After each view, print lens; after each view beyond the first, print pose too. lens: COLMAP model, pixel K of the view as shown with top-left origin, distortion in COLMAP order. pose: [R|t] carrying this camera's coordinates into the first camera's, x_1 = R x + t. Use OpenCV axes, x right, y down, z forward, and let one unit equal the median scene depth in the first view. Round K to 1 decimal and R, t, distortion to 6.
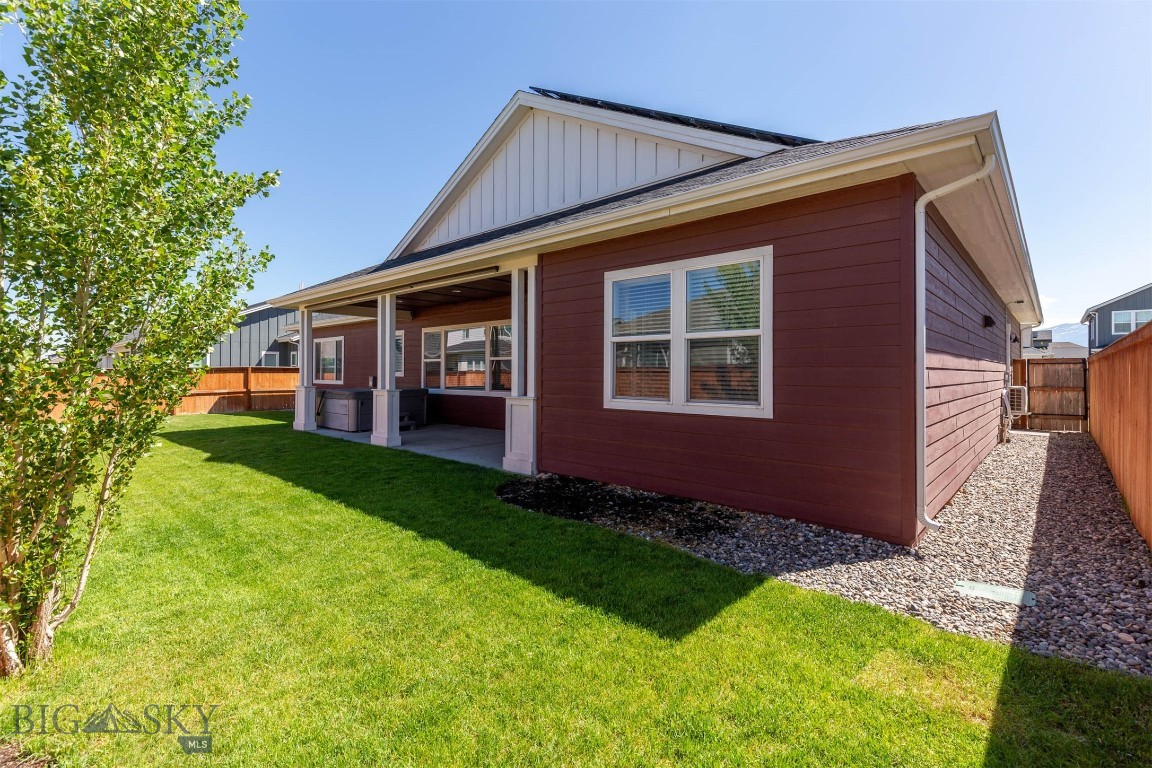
lens RADIAL K [[524.4, 0, 565.1], [0, 524.4, 380.3], [0, 0, 1]] dist [-0.001802, 0.000128]
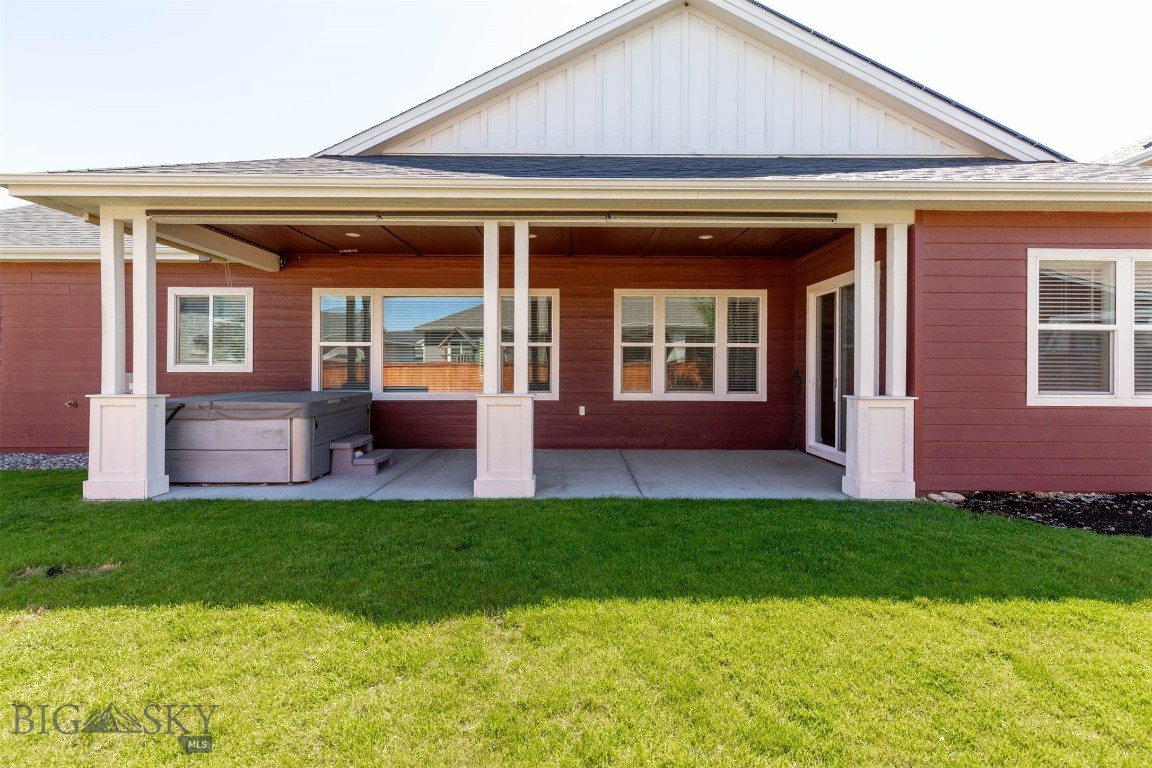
lens RADIAL K [[524.4, 0, 576.0], [0, 524.4, 377.4], [0, 0, 1]] dist [-0.001802, 0.000128]
pose [[0.729780, -0.014569, 0.683527, -0.554933], [0.009142, 0.999891, 0.011552, -0.005451], [-0.683621, -0.002182, 0.729834, 0.460442]]
